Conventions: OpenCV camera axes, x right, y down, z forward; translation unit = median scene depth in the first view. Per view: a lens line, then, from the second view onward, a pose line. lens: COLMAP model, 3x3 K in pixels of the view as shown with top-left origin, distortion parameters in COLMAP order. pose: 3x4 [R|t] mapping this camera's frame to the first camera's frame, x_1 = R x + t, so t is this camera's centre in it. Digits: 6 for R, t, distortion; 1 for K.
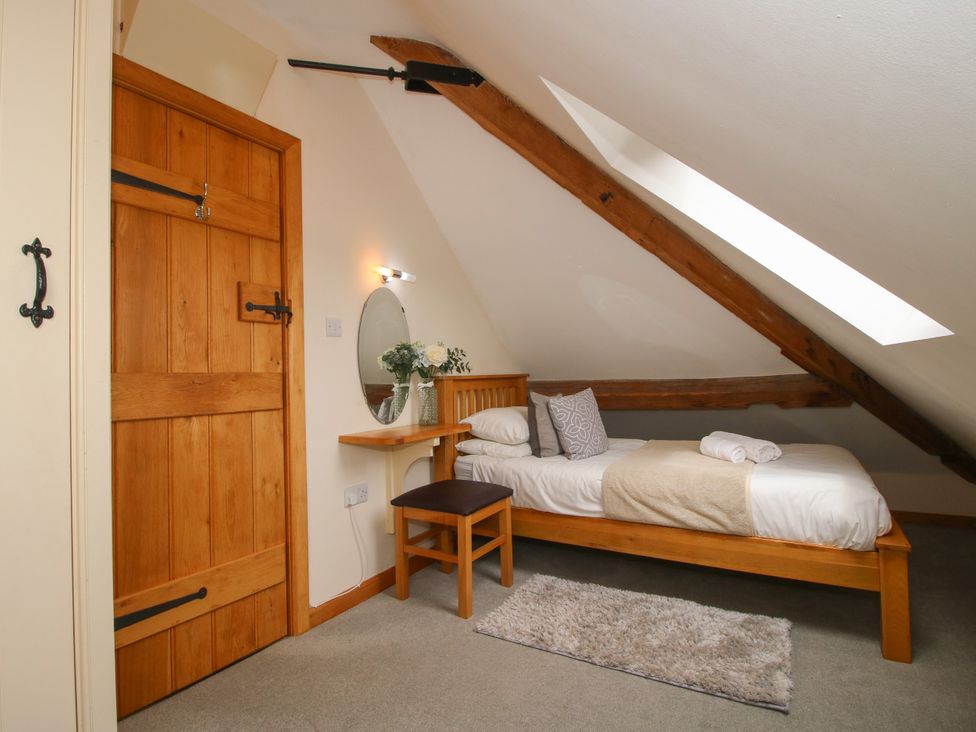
lens RADIAL K [[508.2, 0, 482.7], [0, 508.2, 357.6], [0, 0, 1]] dist [0.003129, -0.016589]
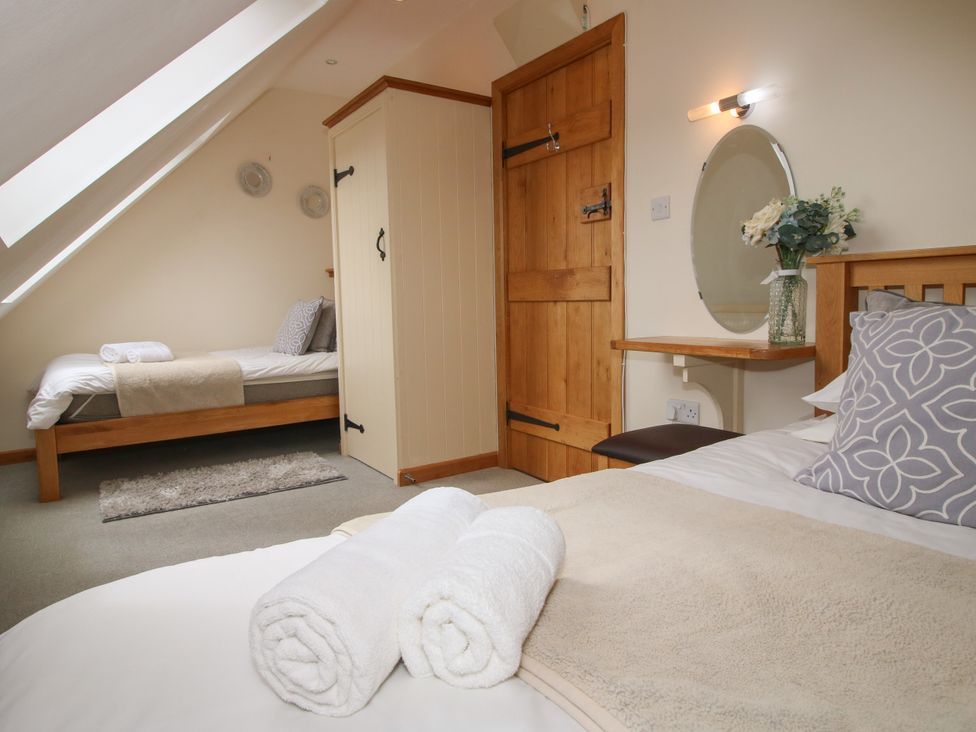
lens RADIAL K [[615.4, 0, 482.5], [0, 615.4, 360.6], [0, 0, 1]] dist [0.000368, -0.001992]
pose [[-0.424298, 0.122924, -0.897141, 1.009602], [0.065673, 0.992312, 0.104904, 0.083671], [0.903138, -0.014408, -0.429108, 1.489213]]
